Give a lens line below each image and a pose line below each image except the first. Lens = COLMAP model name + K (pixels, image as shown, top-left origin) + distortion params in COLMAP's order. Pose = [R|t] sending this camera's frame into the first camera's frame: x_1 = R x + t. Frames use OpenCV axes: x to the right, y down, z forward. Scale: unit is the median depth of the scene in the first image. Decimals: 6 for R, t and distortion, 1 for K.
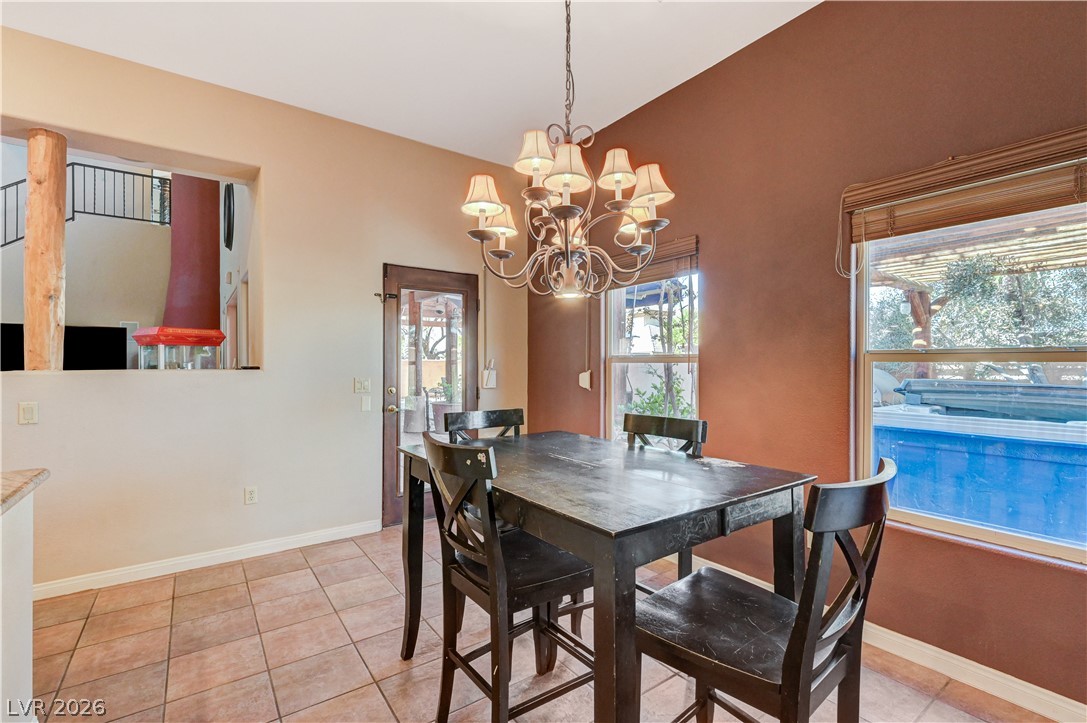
lens RADIAL K [[495.5, 0, 542.8], [0, 495.5, 364.9], [0, 0, 1]] dist [0.003785, -0.001157]
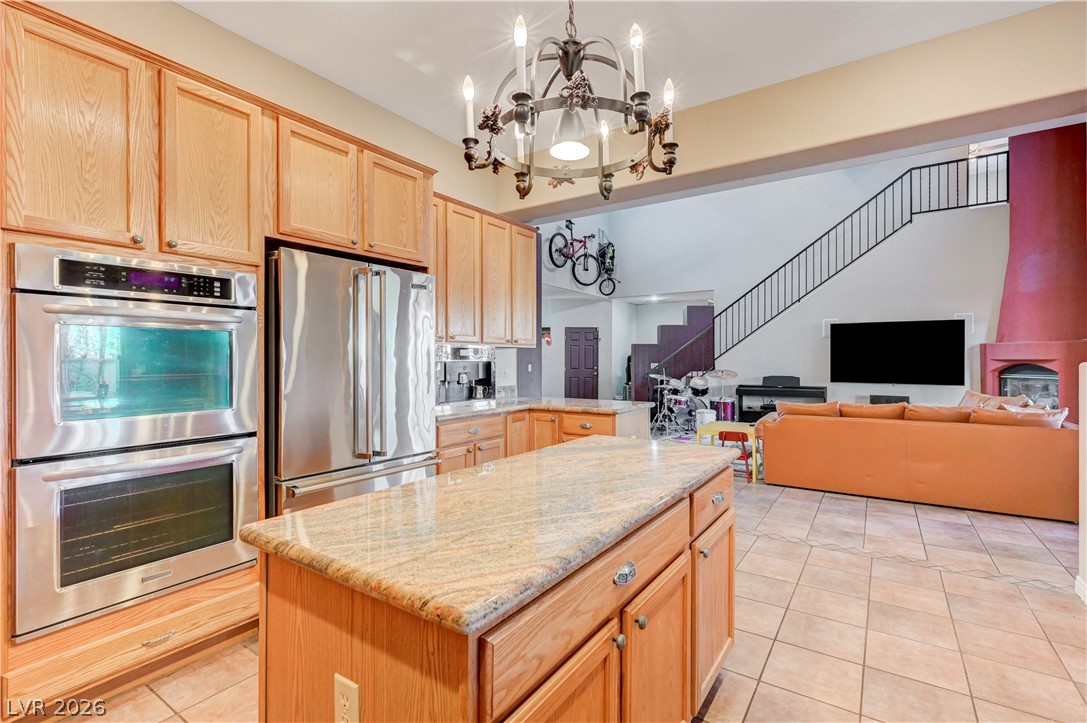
lens RADIAL K [[495.5, 0, 540.4], [0, 495.5, 364.2], [0, 0, 1]] dist [0.003785, -0.001157]
pose [[0.333411, 0.011143, -0.942716, -0.236525], [-0.001325, 0.999935, 0.011351, 0.003296], [0.942781, -0.002535, 0.333404, -0.128531]]
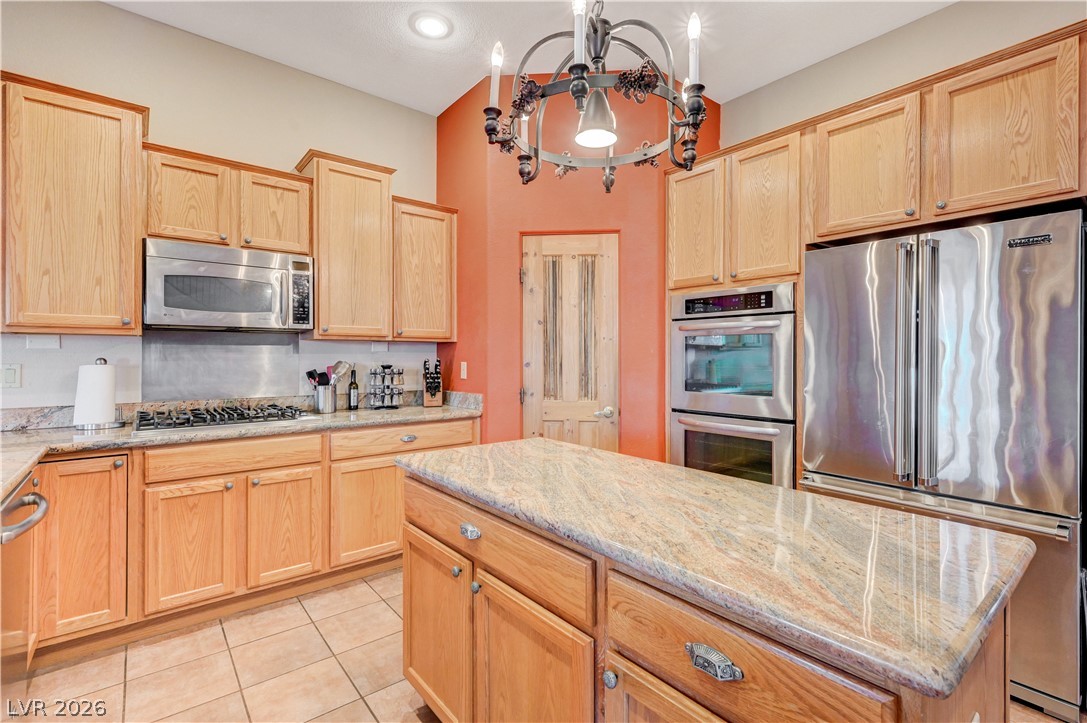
lens RADIAL K [[495.5, 0, 549.3], [0, 495.5, 355.5], [0, 0, 1]] dist [0.003785, -0.001157]
pose [[-0.997863, -0.001265, -0.065335, -0.420995], [-0.001347, 0.999998, 0.001208, 0.002637], [0.065333, 0.001294, -0.997863, 0.192161]]
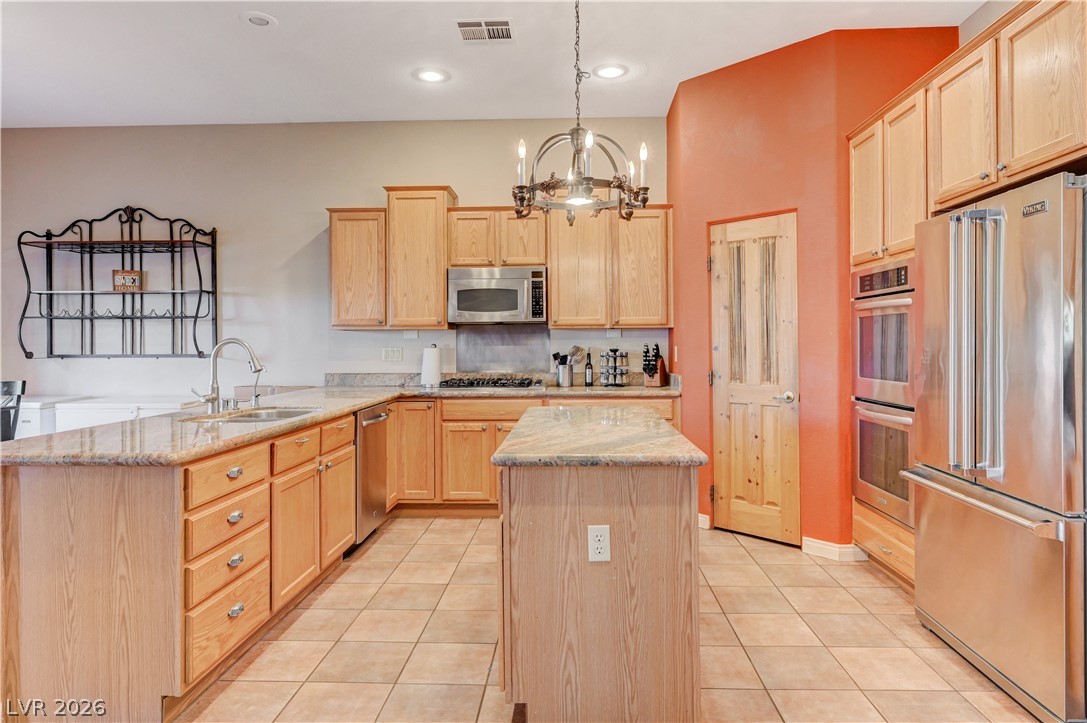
lens RADIAL K [[667.9, 0, 551.0], [0, 667.9, 339.4], [0, 0, 1]] dist [0.000380, -0.000233]
pose [[-0.787915, 0.008681, 0.615723, -0.737744], [0.008637, 0.999958, -0.003046, 0.003752], [-0.615724, 0.002918, -0.787957, 0.357655]]
